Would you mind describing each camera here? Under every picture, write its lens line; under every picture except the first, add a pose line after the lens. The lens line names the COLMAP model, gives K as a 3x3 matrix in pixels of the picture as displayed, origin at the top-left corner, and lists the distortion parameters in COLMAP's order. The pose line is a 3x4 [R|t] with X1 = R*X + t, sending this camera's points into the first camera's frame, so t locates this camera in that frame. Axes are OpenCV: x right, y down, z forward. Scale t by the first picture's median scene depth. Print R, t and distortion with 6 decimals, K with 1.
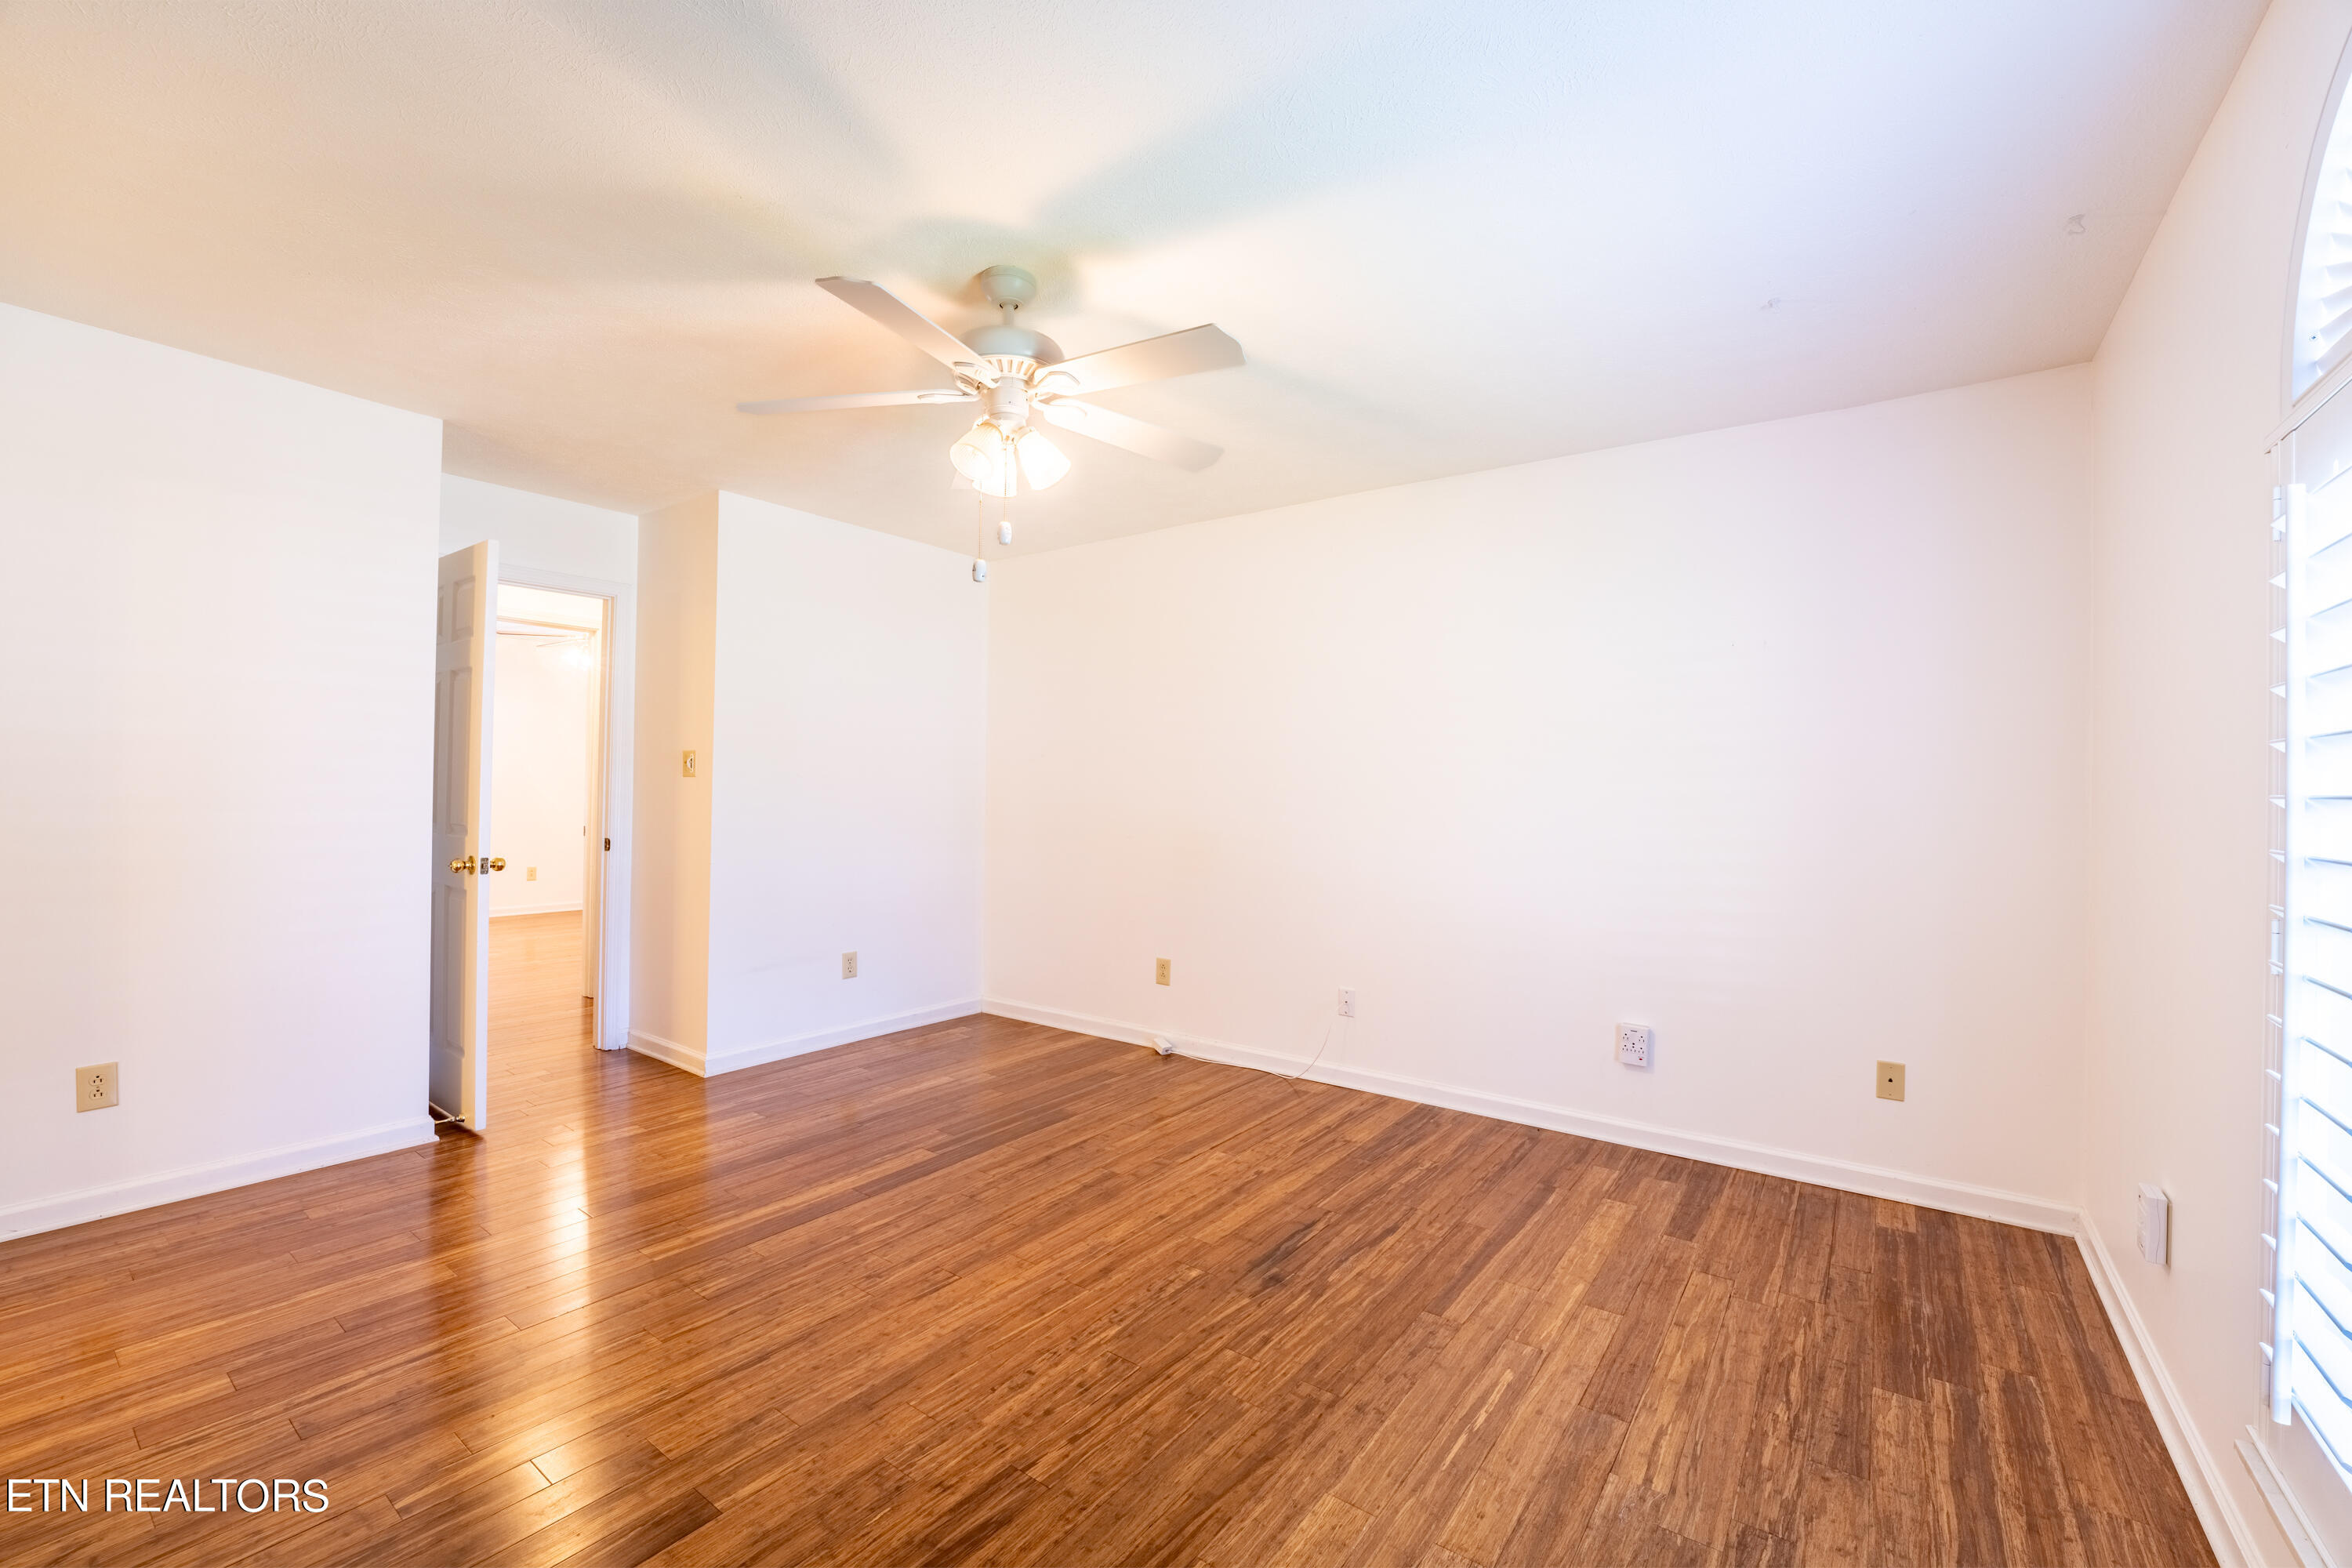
lens RADIAL K [[955.9, 0, 1171.0], [0, 955.9, 780.0], [0, 0, 1]] dist [-0.025139, 0.001577]
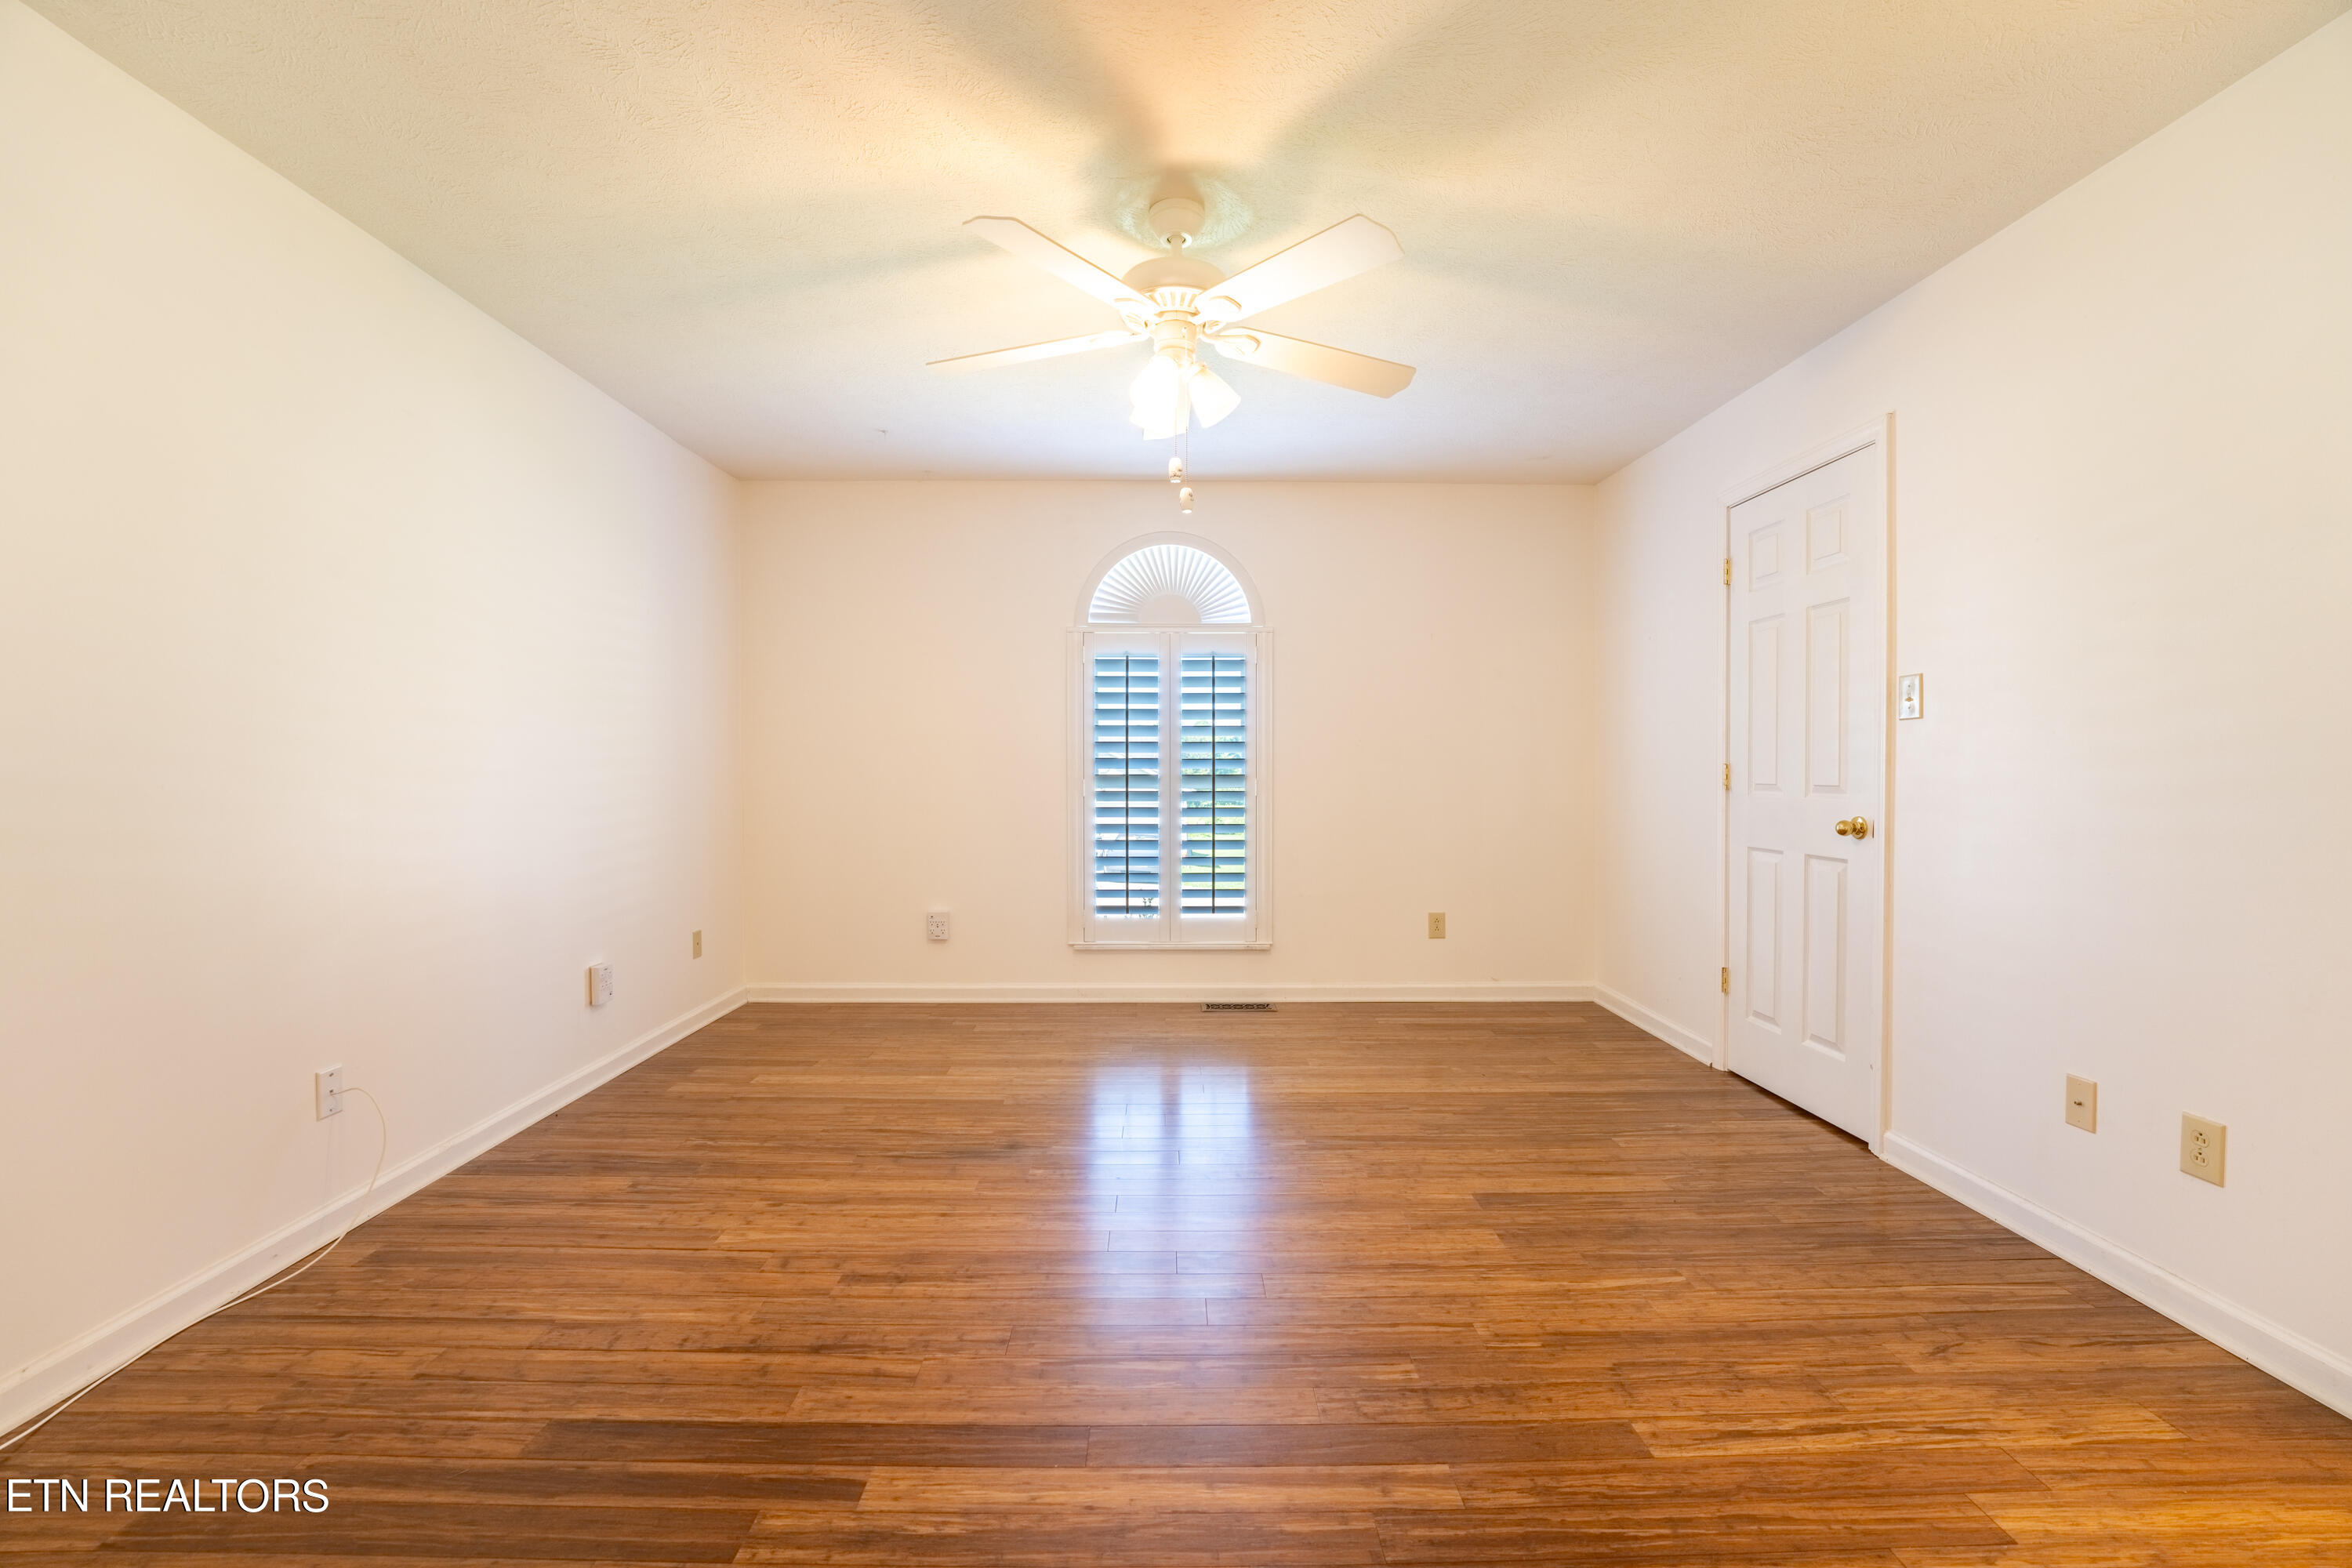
lens RADIAL K [[955.9, 0, 1172.6], [0, 955.9, 777.6], [0, 0, 1]] dist [-0.025139, 0.001577]
pose [[-0.602731, -0.024998, 0.797553, -0.834894], [-0.016374, 0.999686, 0.018959, 0.036345], [-0.797776, -0.001632, -0.602952, 1.375263]]
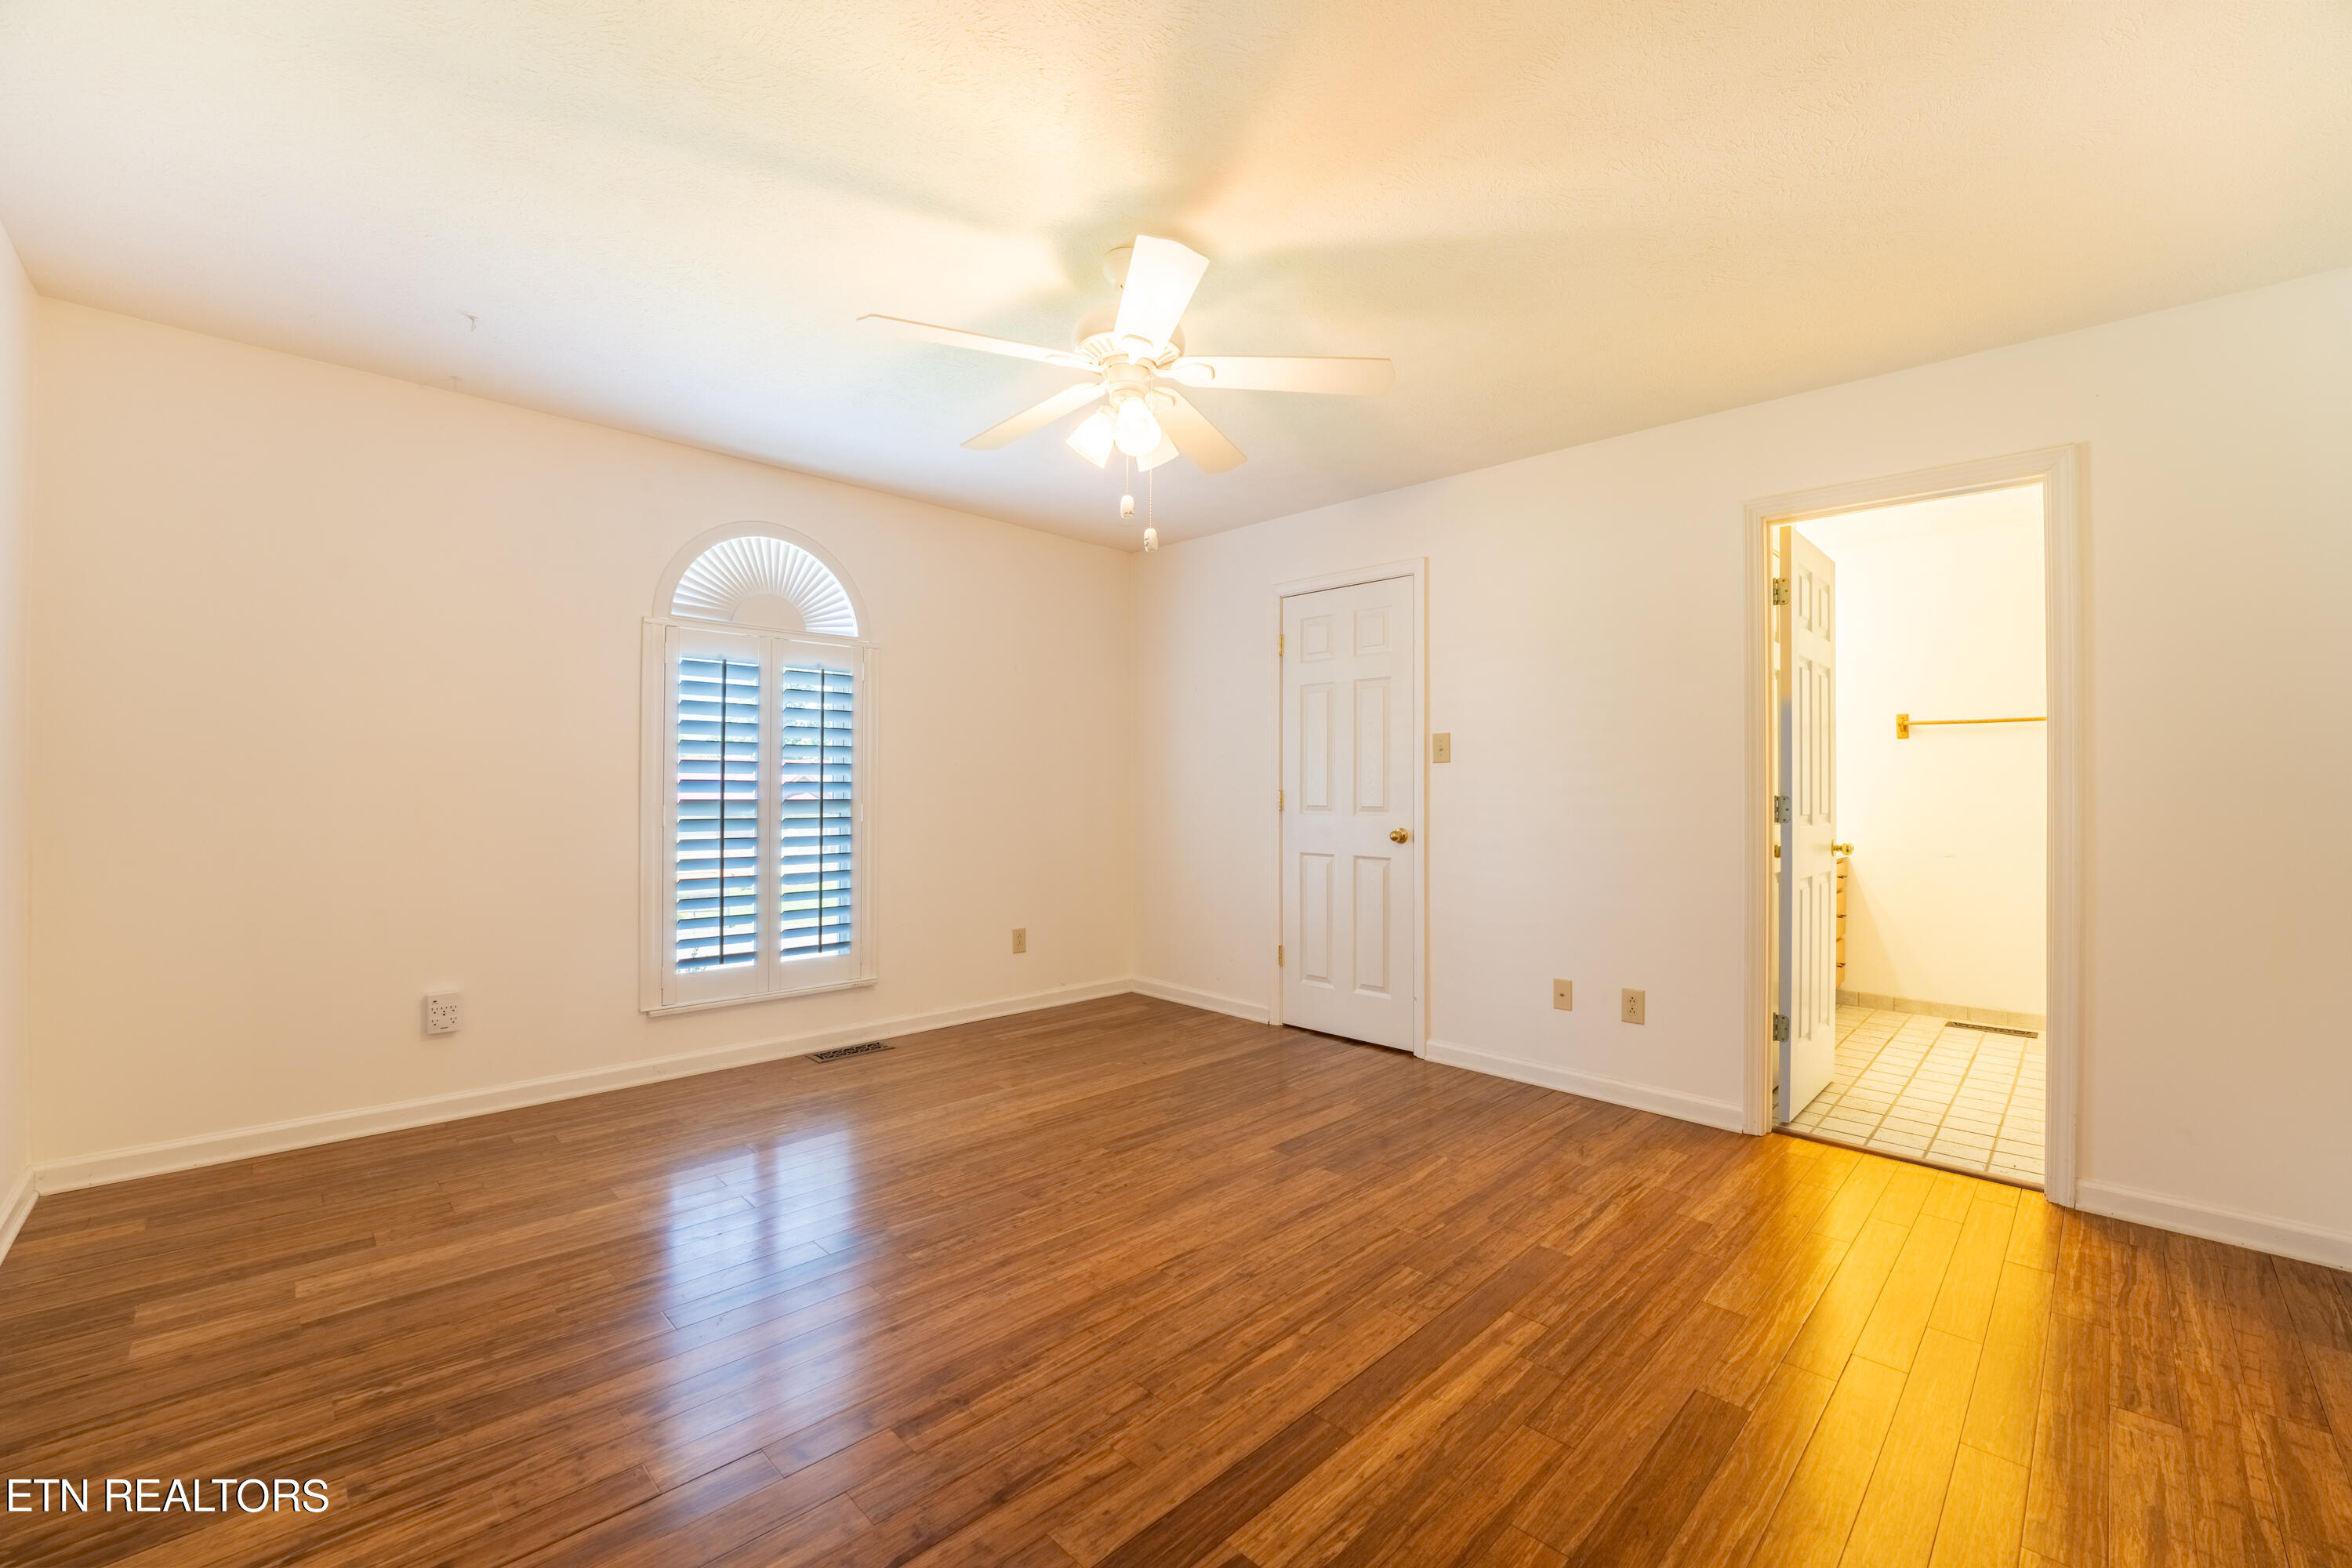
lens RADIAL K [[955.9, 0, 1170.4], [0, 955.9, 779.5], [0, 0, 1]] dist [-0.025139, 0.001577]
pose [[-0.987770, -0.020461, 0.154572, -0.329544], [-0.023136, 0.999612, -0.015522, 0.041027], [-0.154194, -0.018908, -0.987860, 1.717069]]
